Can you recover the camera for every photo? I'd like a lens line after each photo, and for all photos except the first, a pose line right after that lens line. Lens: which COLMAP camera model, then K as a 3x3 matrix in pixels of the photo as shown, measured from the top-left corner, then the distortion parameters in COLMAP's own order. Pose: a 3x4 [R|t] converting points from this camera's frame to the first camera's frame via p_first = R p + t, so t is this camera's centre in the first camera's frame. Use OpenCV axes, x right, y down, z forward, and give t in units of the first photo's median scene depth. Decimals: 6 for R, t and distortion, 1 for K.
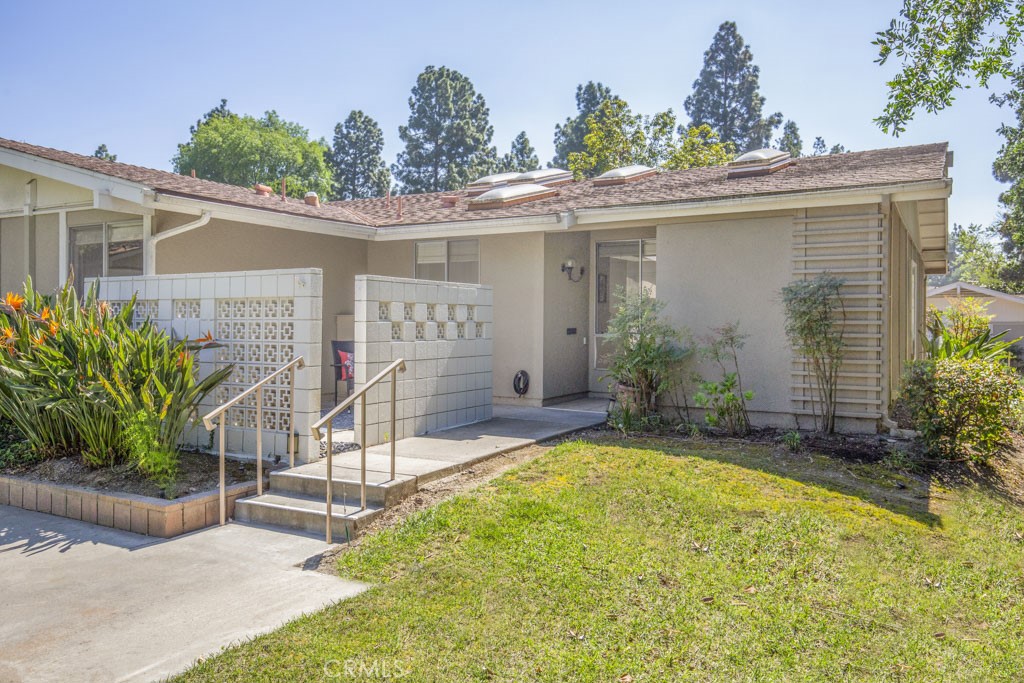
lens RADIAL K [[774.9, 0, 510.5], [0, 774.9, 344.6], [0, 0, 1]] dist [0.024180, 0.002042]
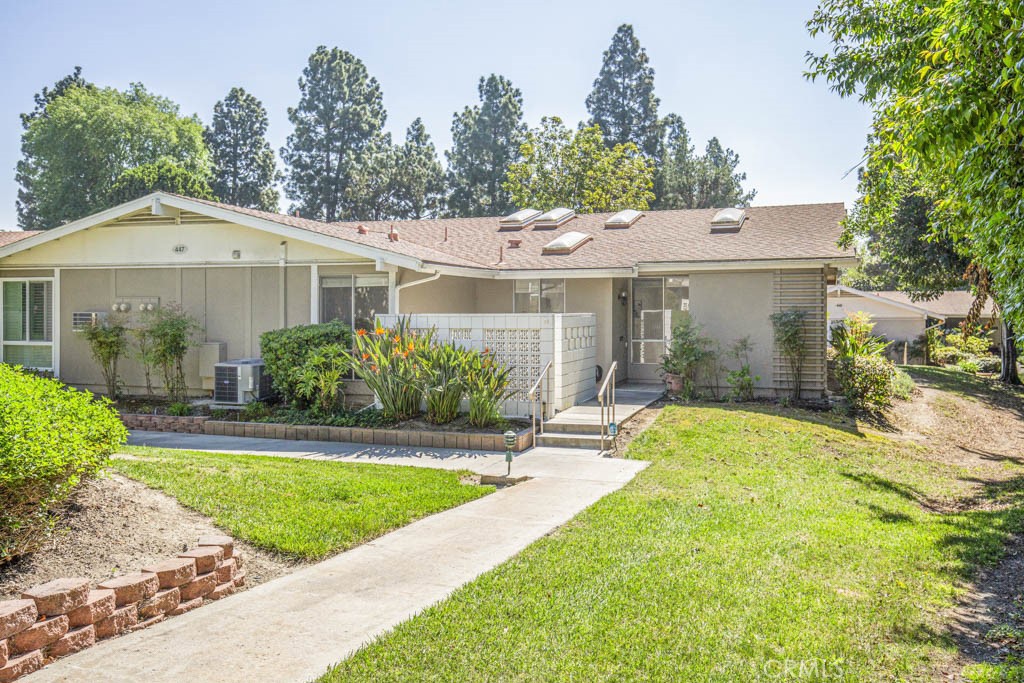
lens RADIAL K [[866.6, 0, 513.0], [0, 866.6, 338.4], [0, 0, 1]] dist [0.030454, -0.001416]
pose [[0.983574, -0.011558, 0.180134, -0.076597], [0.010251, 0.999914, 0.008187, -0.005994], [-0.180213, -0.006206, 0.983608, -0.108679]]
